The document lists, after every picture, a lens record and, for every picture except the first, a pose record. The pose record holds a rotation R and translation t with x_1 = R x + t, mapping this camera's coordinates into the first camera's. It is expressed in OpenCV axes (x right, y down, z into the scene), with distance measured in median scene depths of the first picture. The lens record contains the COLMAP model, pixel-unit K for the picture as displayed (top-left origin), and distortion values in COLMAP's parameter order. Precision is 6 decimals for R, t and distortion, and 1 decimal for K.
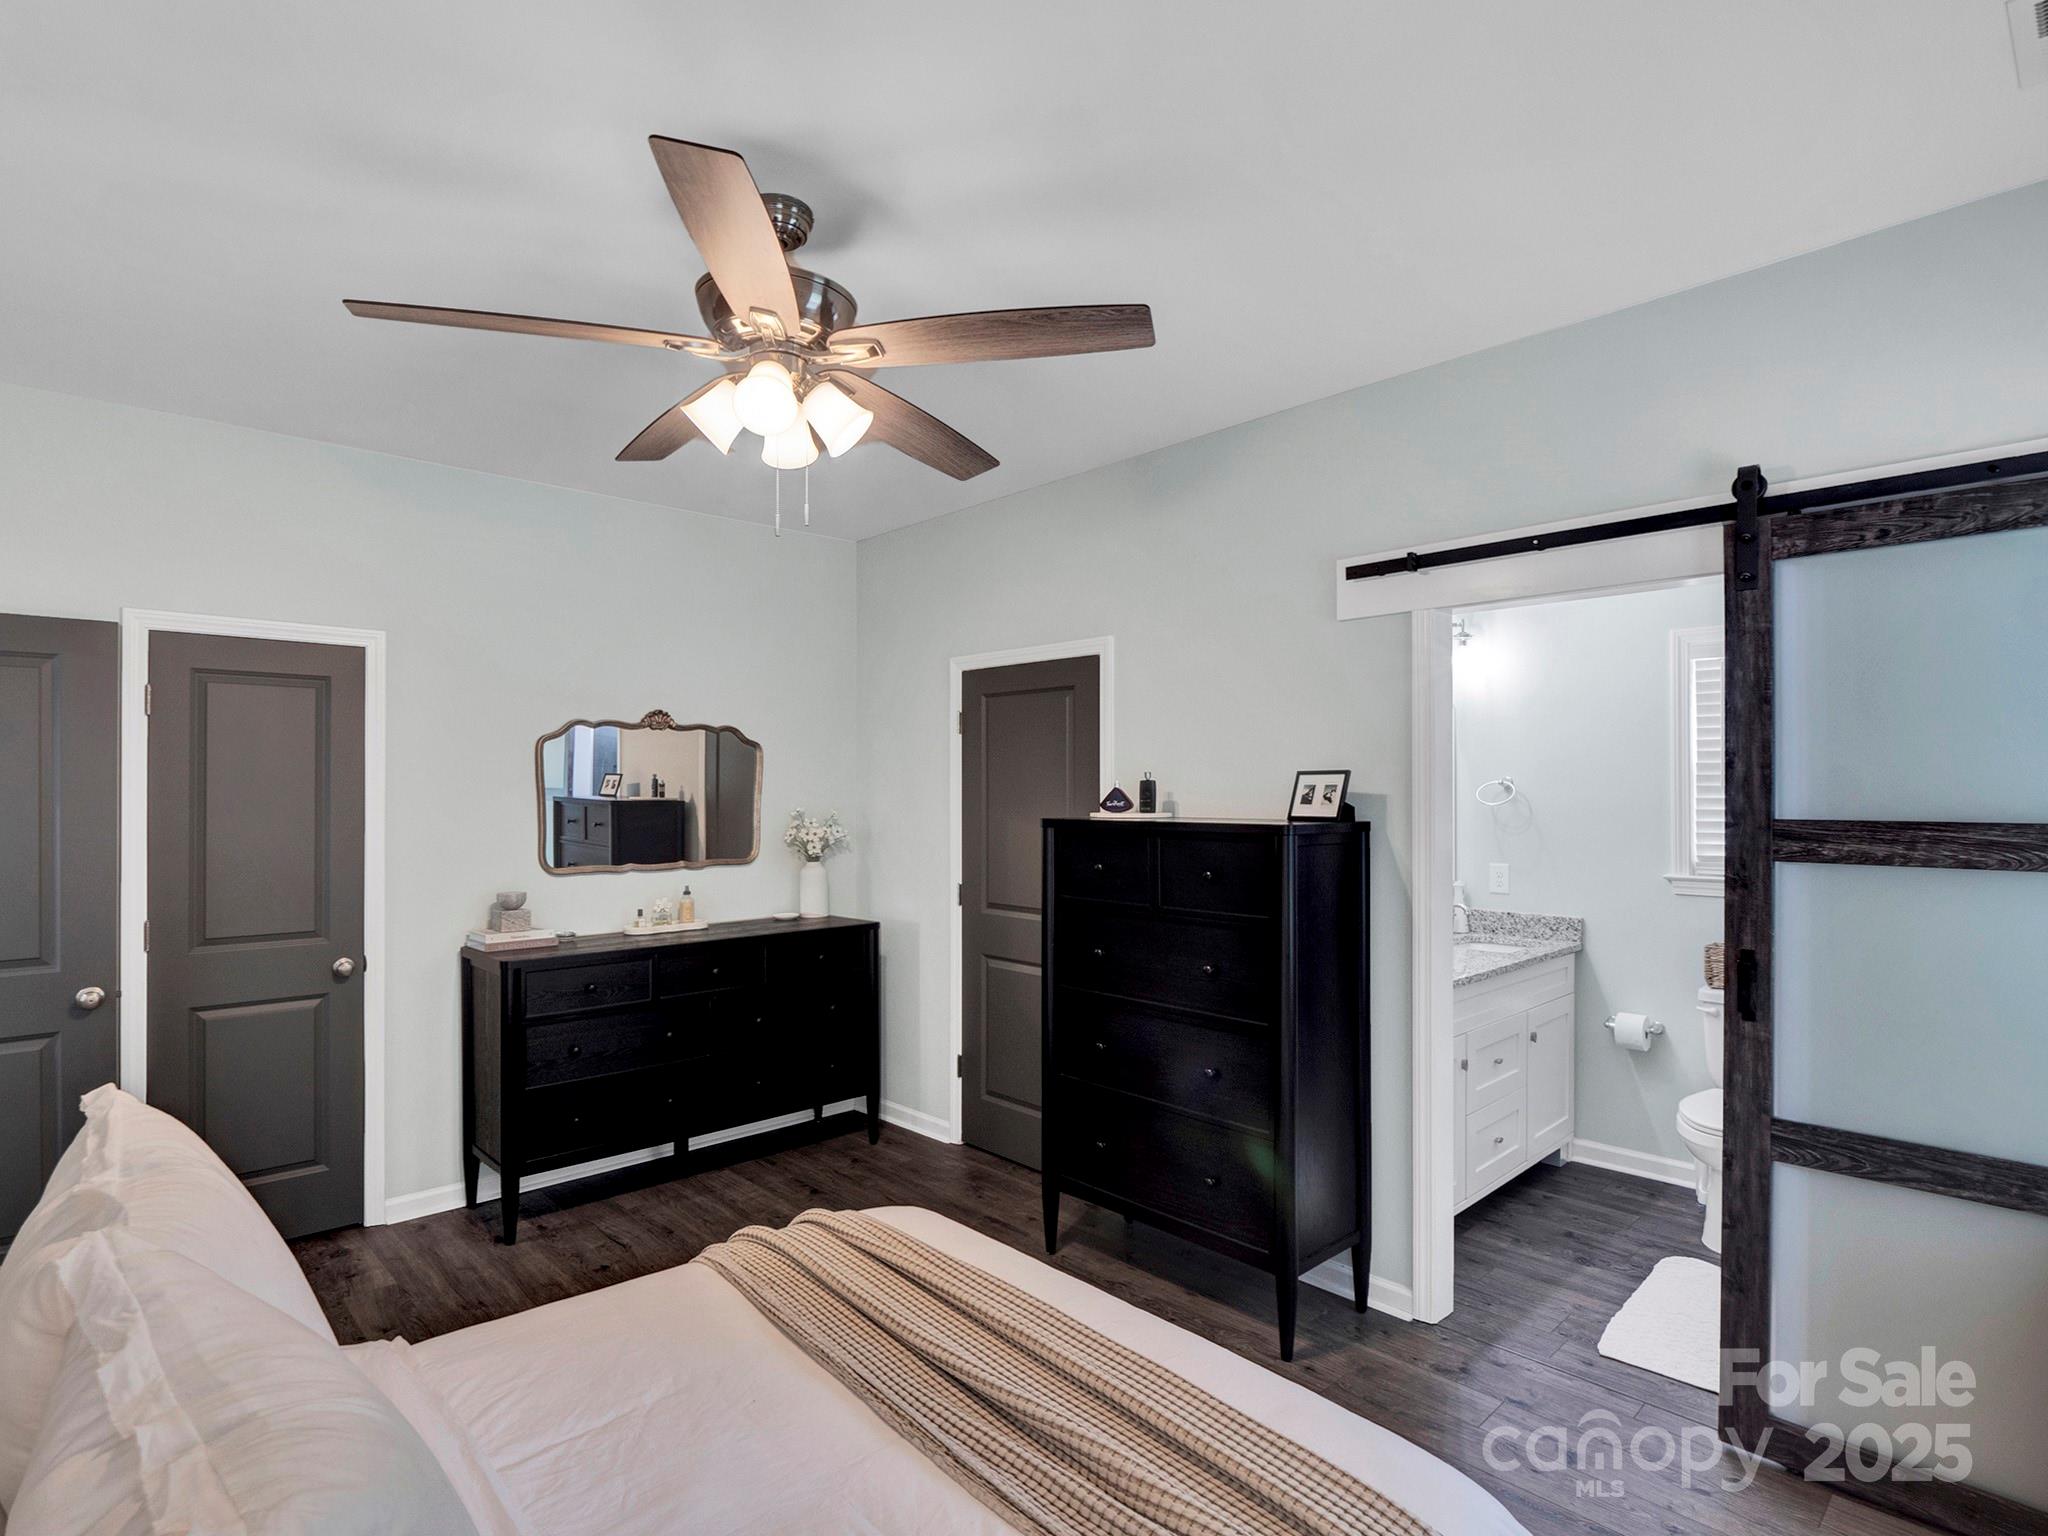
lens RADIAL K [[1043.4, 0, 1008.5], [0, 1043.4, 765.3], [0, 0, 1]] dist [-0.003502, -0.001779]
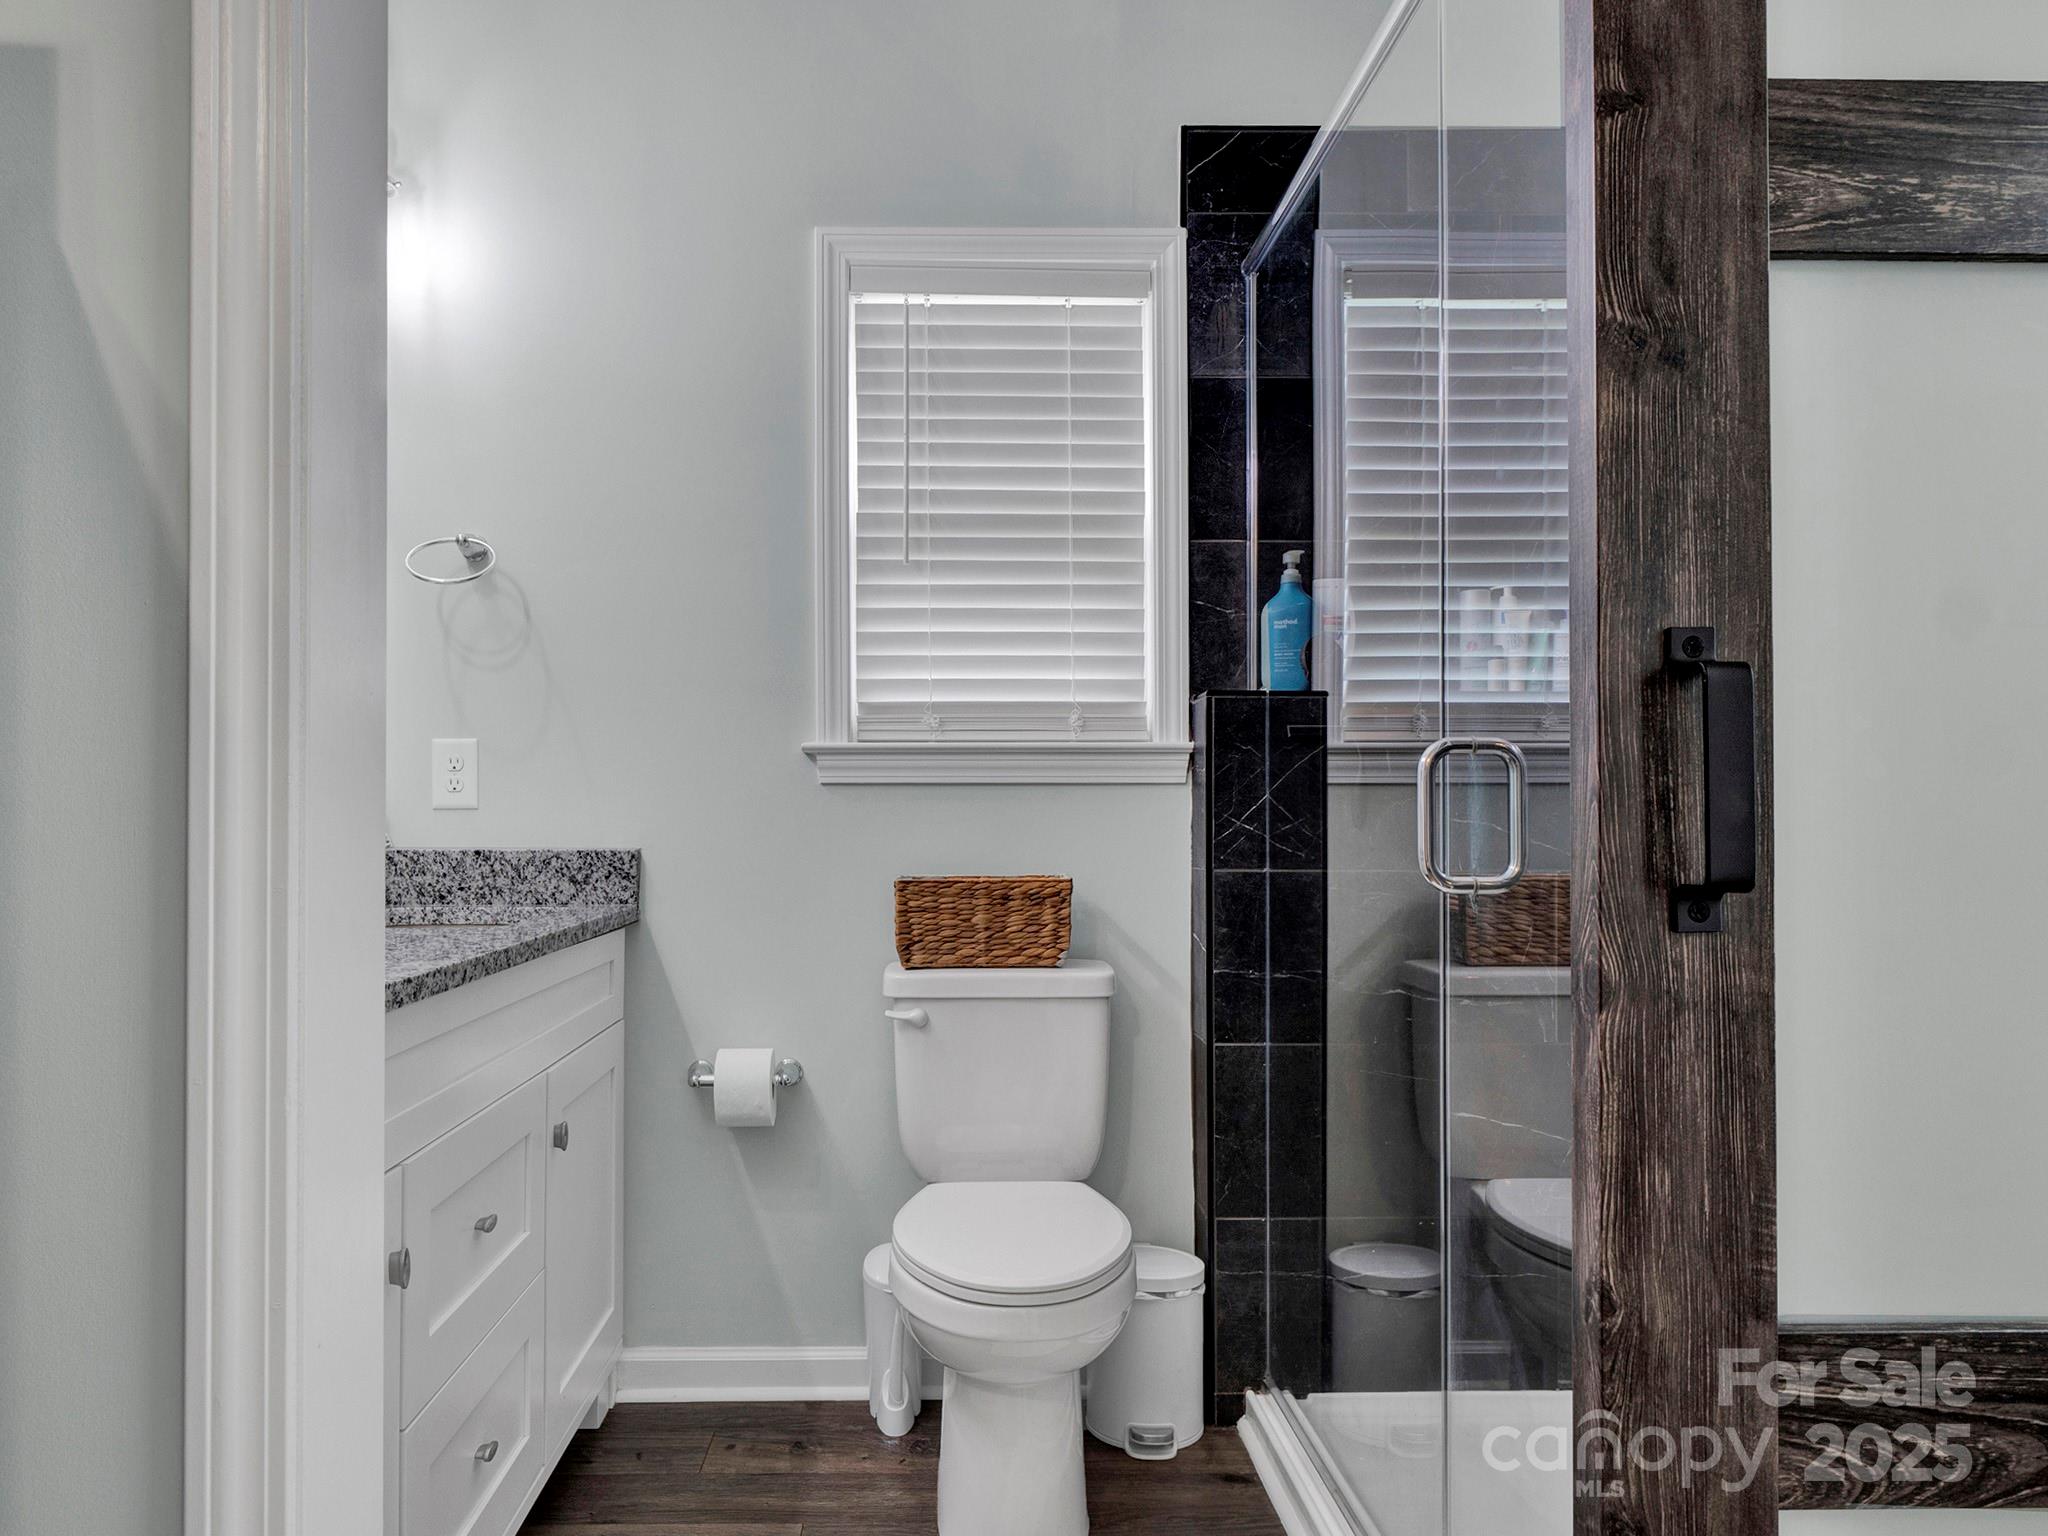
lens RADIAL K [[1539.0, 0, 1024.3], [0, 1539.0, 801.9], [0, 0, 1]] dist [-0.002559, -0.001690]
pose [[0.674735, -0.006850, 0.738028, 0.268685], [-0.020421, 0.999401, 0.027946, 0.157654], [-0.737777, -0.033927, 0.674191, 0.660014]]
